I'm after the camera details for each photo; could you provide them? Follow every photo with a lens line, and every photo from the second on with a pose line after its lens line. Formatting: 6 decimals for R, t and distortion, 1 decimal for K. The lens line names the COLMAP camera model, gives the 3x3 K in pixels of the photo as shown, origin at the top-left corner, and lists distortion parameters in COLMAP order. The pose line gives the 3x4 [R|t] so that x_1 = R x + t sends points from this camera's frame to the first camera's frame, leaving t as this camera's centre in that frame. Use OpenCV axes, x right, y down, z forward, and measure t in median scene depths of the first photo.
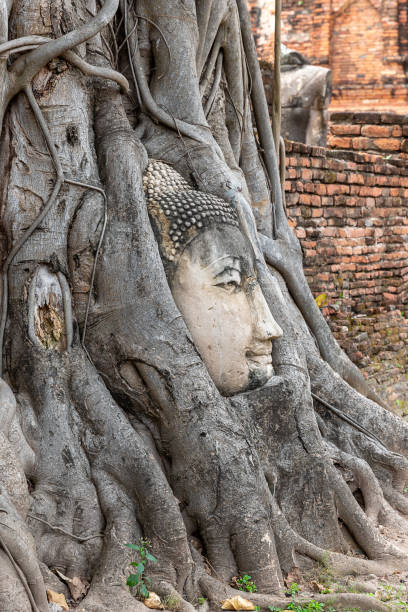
lens RADIAL K [[1440.1, 0, 138.7], [0, 1440.1, 305.9], [0, 0, 1]] dist [-0.050193, 0.024760]
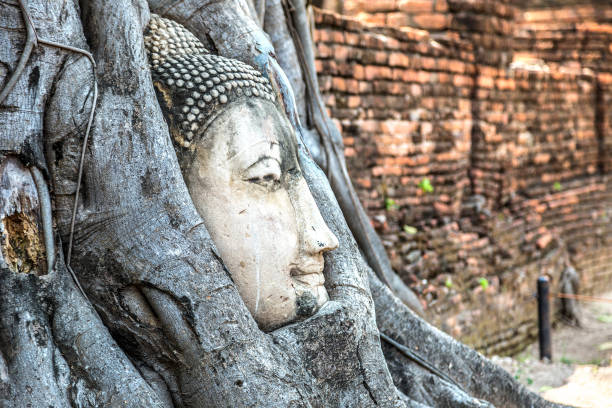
lens RADIAL K [[1683.5, 0, 306.0], [0, 1683.5, 204.0], [0, 0, 1]] dist [-0.060534, -0.173023]
pose [[0.993204, -0.027360, 0.113122, -0.014612], [0.029830, 0.999351, -0.020201, 0.016028], [-0.112496, 0.023438, 0.993376, 0.139129]]
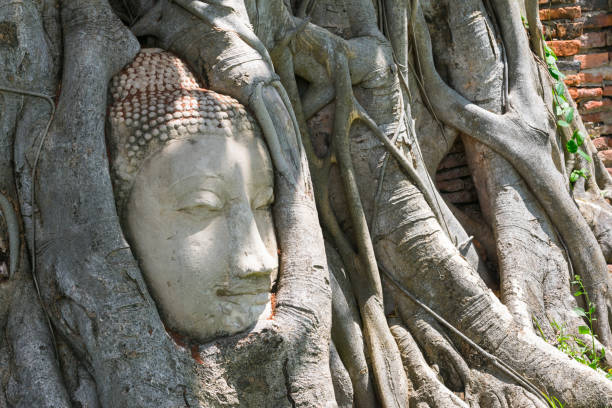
lens RADIAL K [[2601.8, 0, 306.0], [0, 2601.8, 204.0], [0, 0, 1]] dist [0.015435, -1.069787]
pose [[0.924914, 0.029778, -0.379009, 0.688191], [-0.006810, 0.998066, 0.061797, -0.110798], [0.380116, -0.054576, 0.923327, -0.363030]]
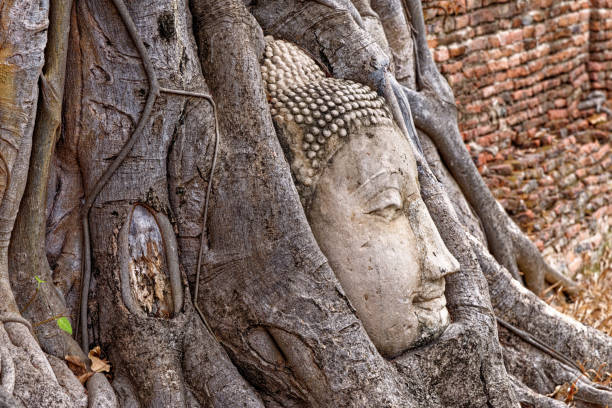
lens RADIAL K [[2013.2, 0, 306.0], [0, 2013.2, 204.0], [0, 0, 1]] dist [-0.038941, 0.666968]
pose [[0.995933, -0.060785, 0.066499, -0.047188], [0.054898, 0.994692, 0.087030, -0.110093], [-0.071436, -0.083025, 0.993984, -0.028689]]
